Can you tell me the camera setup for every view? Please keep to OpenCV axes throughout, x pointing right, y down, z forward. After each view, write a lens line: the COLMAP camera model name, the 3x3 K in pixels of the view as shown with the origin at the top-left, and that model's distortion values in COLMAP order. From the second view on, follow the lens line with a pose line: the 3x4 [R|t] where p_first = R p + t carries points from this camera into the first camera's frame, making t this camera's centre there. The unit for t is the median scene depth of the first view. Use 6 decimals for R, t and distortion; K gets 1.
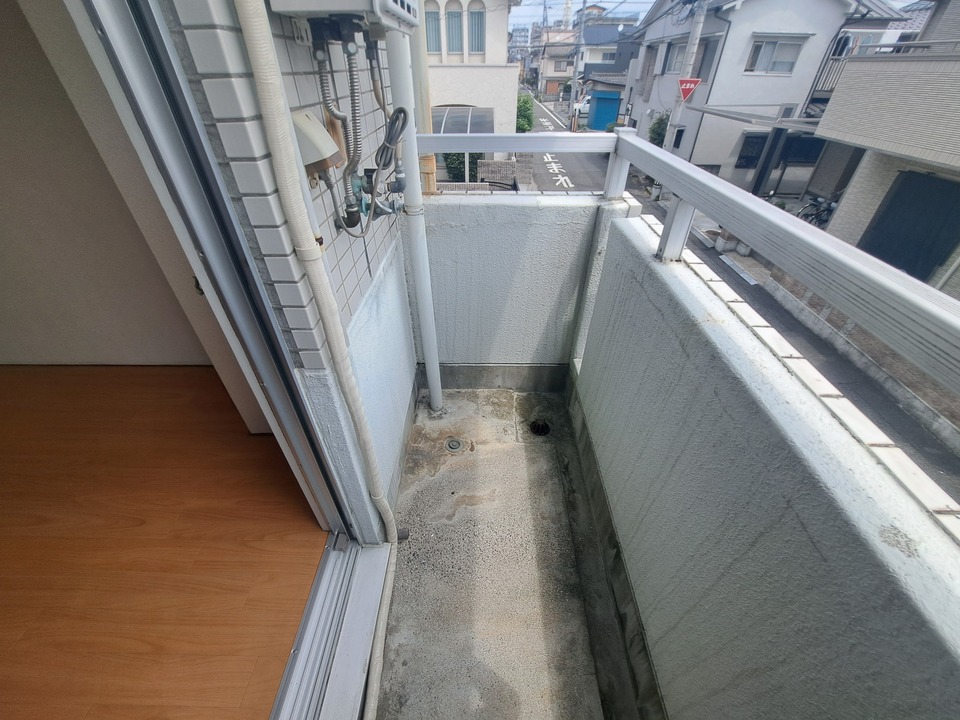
lens RADIAL K [[385.9, 0, 477.2], [0, 385.9, 361.2], [0, 0, 1]] dist [-0.000453, -0.000088]
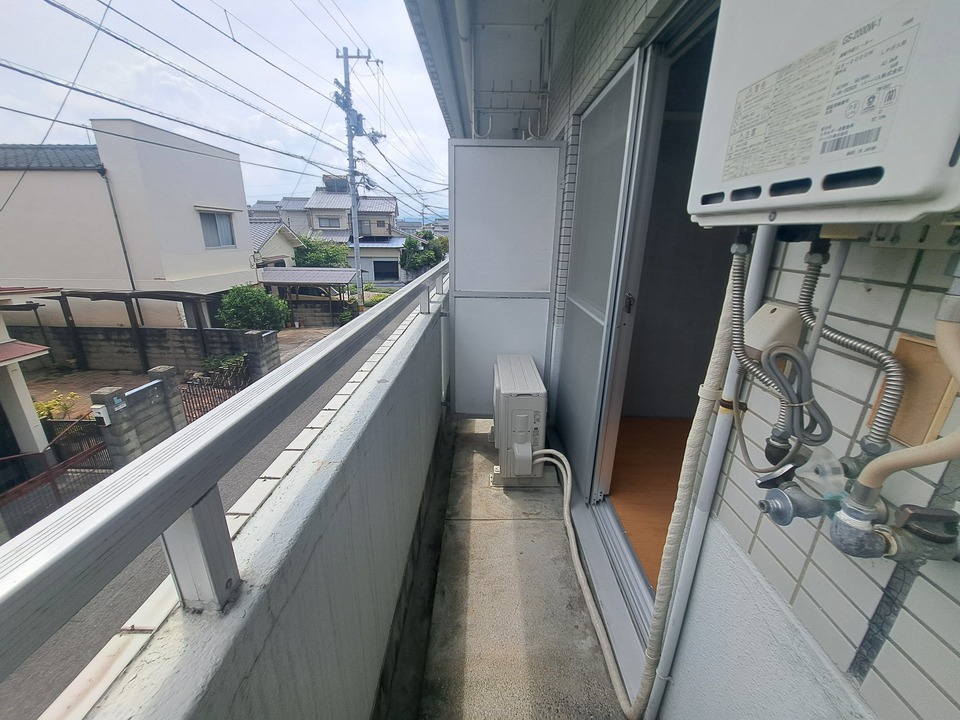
lens RADIAL K [[385.9, 0, 477.9], [0, 385.9, 360.9], [0, 0, 1]] dist [-0.000453, -0.000088]
pose [[-0.999962, -0.006583, -0.005770, 0.159106], [-0.008450, 0.553807, 0.832602, -0.799853], [-0.002286, 0.832619, -0.553842, 0.977055]]
